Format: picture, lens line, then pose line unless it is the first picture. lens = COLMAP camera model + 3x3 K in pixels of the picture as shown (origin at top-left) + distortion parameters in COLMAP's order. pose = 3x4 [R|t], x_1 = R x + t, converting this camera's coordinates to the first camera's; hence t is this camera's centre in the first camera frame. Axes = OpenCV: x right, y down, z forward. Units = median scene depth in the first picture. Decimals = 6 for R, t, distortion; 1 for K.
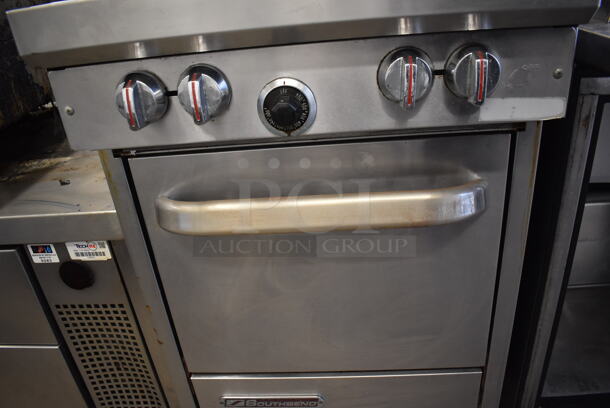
lens RADIAL K [[473.6, 0, 304.9], [0, 473.6, 204.3], [0, 0, 1]] dist [-0.087172, 0.006783]
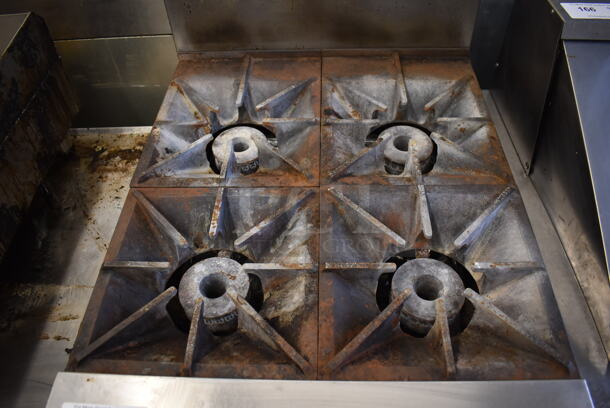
lens RADIAL K [[473.6, 0, 304.3], [0, 473.6, 200.2], [0, 0, 1]] dist [-0.087172, 0.006783]
pose [[0.997964, 0.007888, 0.063286, -0.074838], [-0.030230, 0.932267, 0.360506, -0.827841], [-0.056156, -0.361685, 0.930608, 0.157438]]
